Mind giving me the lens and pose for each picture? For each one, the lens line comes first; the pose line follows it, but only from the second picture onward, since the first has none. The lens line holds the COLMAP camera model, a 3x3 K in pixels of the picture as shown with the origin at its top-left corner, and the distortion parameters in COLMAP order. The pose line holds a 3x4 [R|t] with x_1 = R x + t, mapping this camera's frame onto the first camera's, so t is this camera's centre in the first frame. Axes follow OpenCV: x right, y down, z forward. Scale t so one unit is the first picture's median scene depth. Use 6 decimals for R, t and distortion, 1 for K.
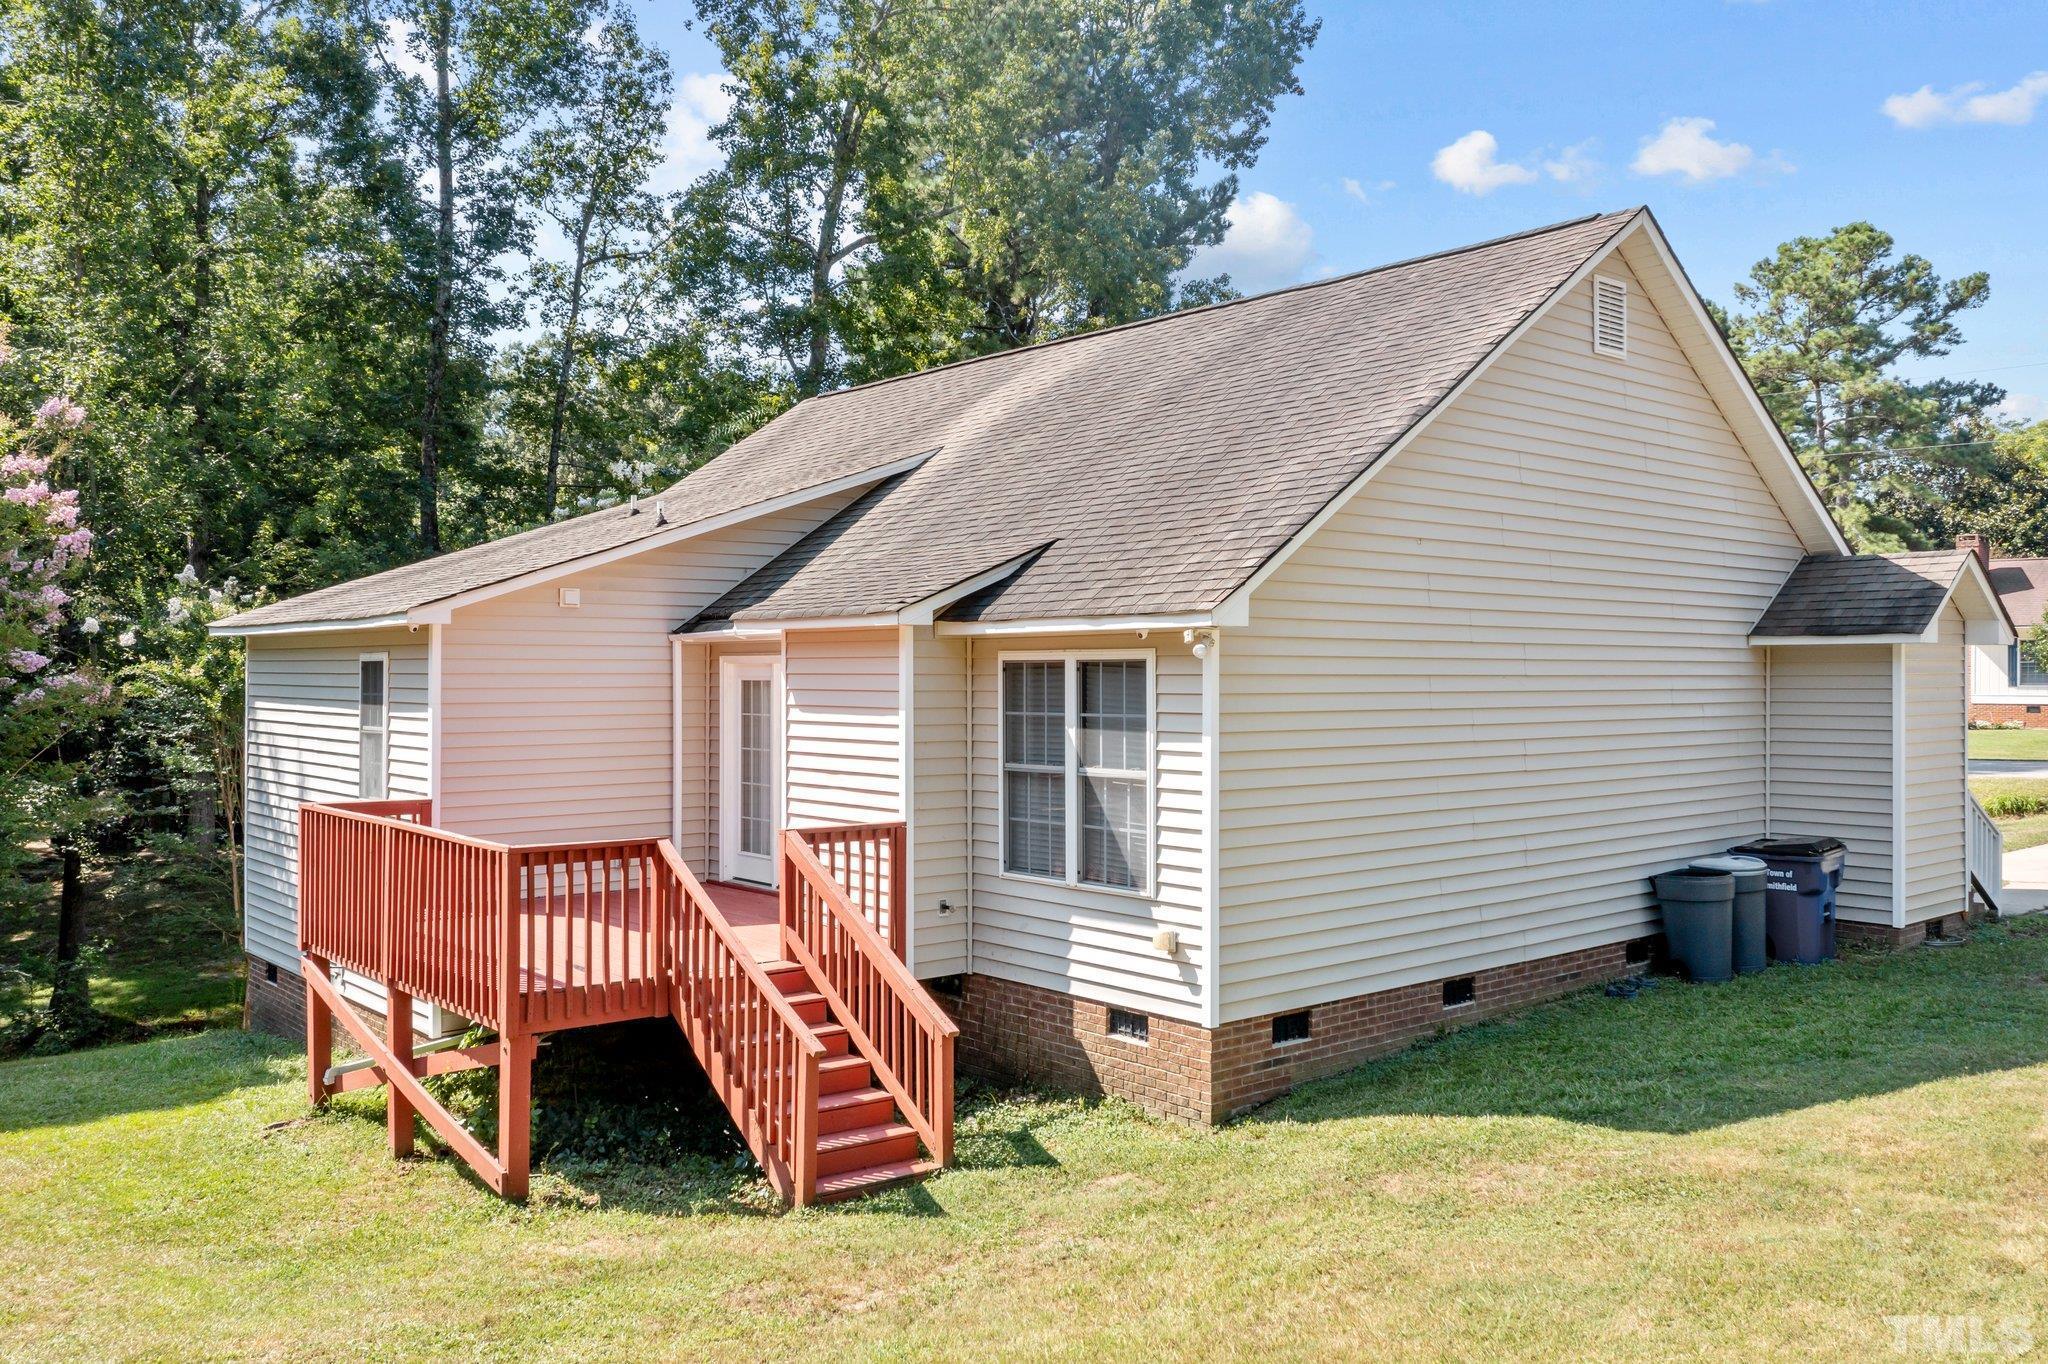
lens RADIAL K [[1625.3, 0, 1029.4], [0, 1625.3, 674.1], [0, 0, 1]] dist [-0.010613, 0.003059]
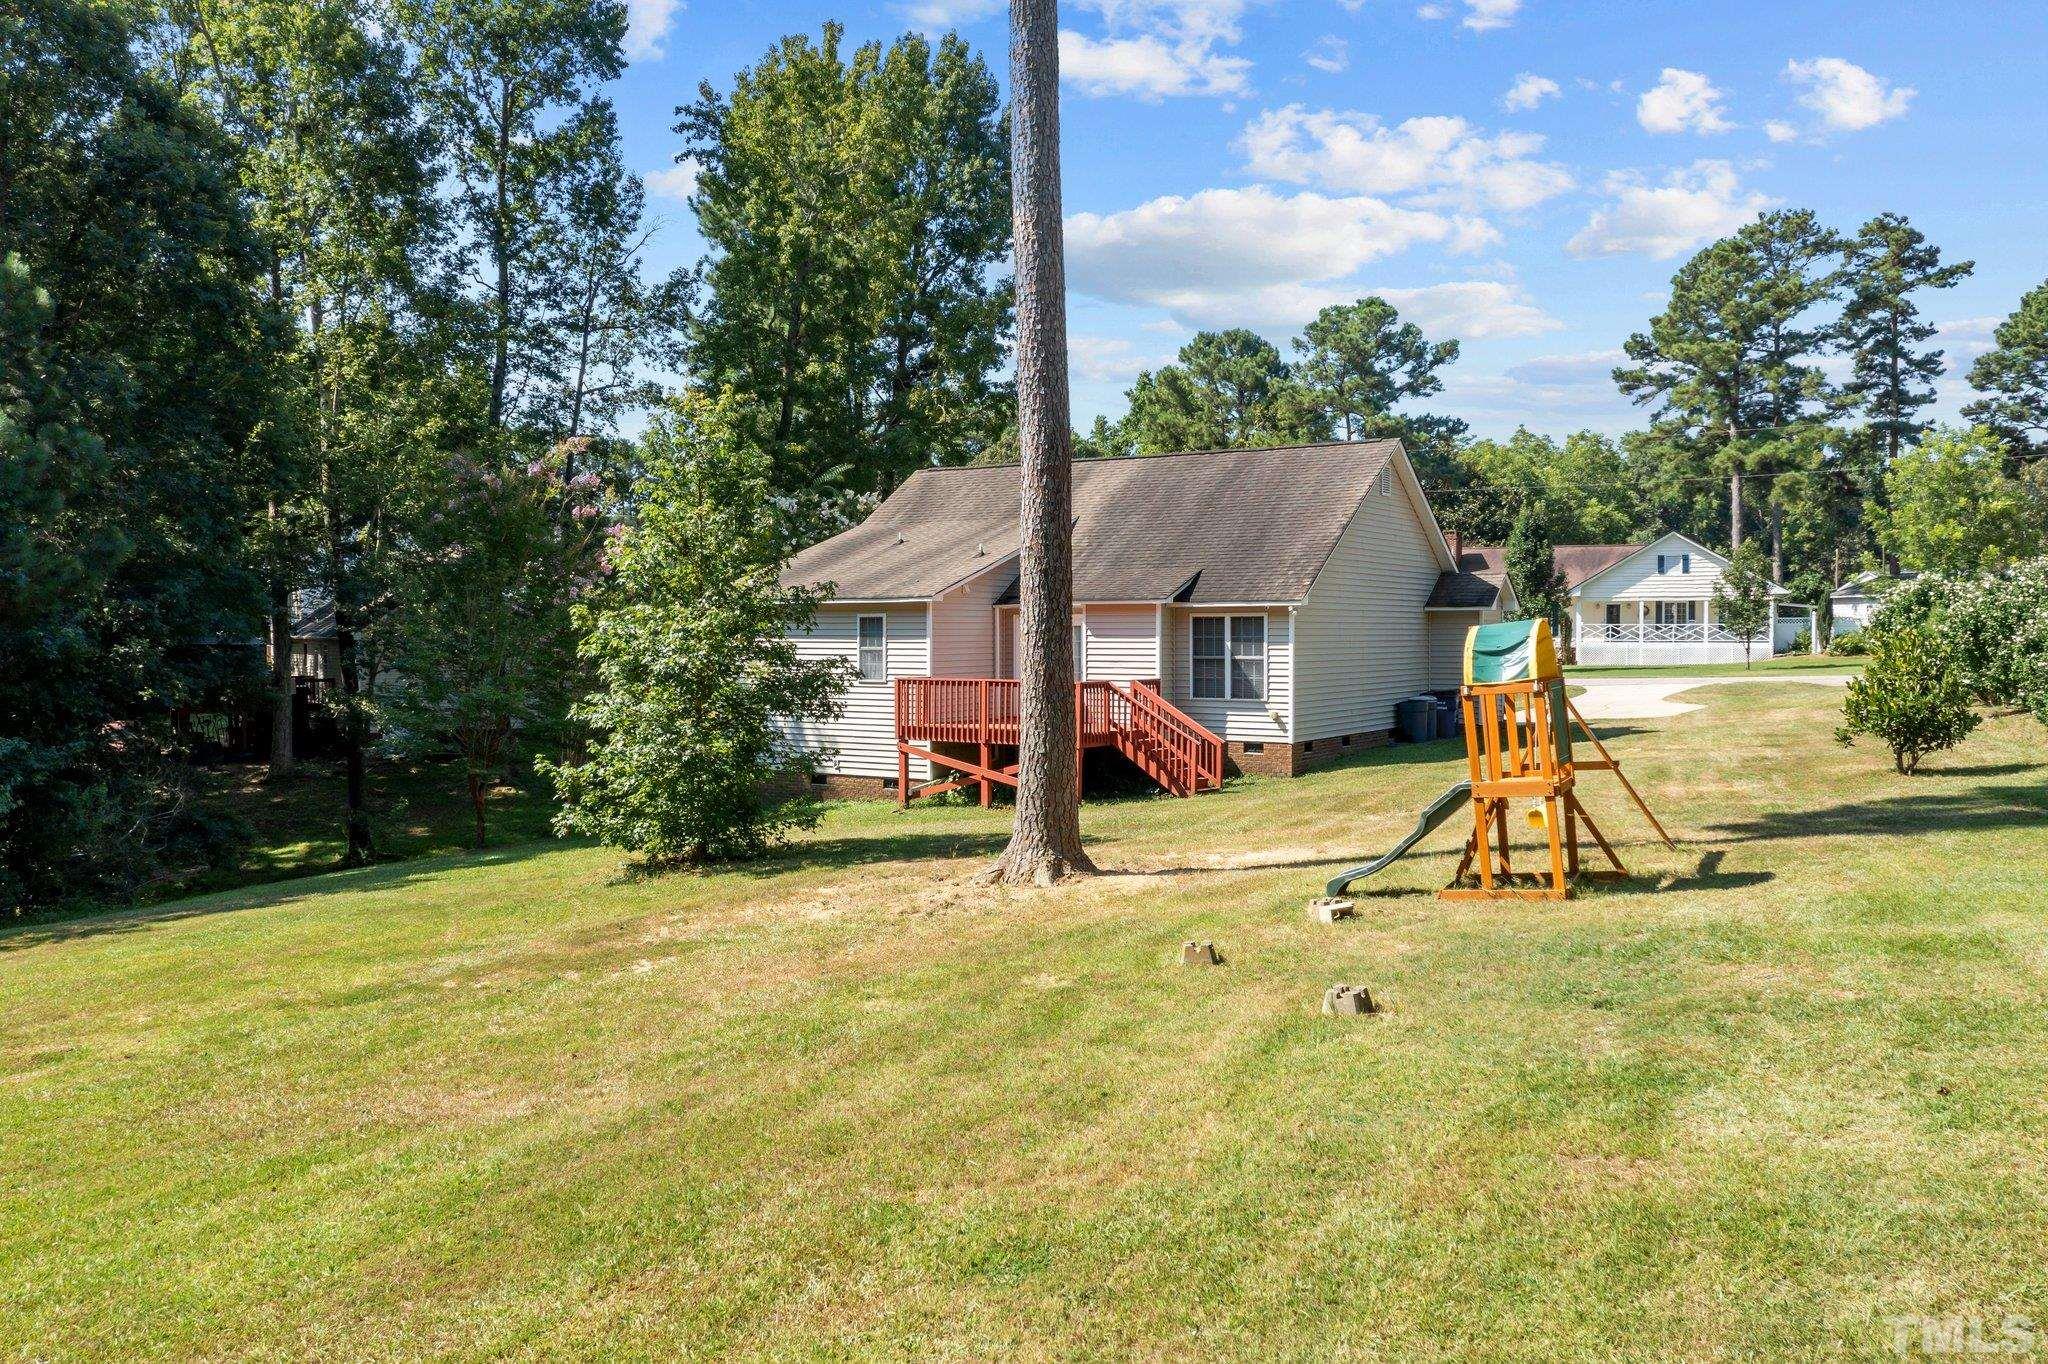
lens RADIAL K [[1625.3, 0, 1022.7], [0, 1625.3, 678.1], [0, 0, 1]] dist [-0.010613, 0.003059]
pose [[0.957566, -0.009116, 0.288071, -0.172423], [0.000637, 0.999564, 0.029515, 0.002181], [-0.288215, -0.028080, 0.957154, -0.238247]]
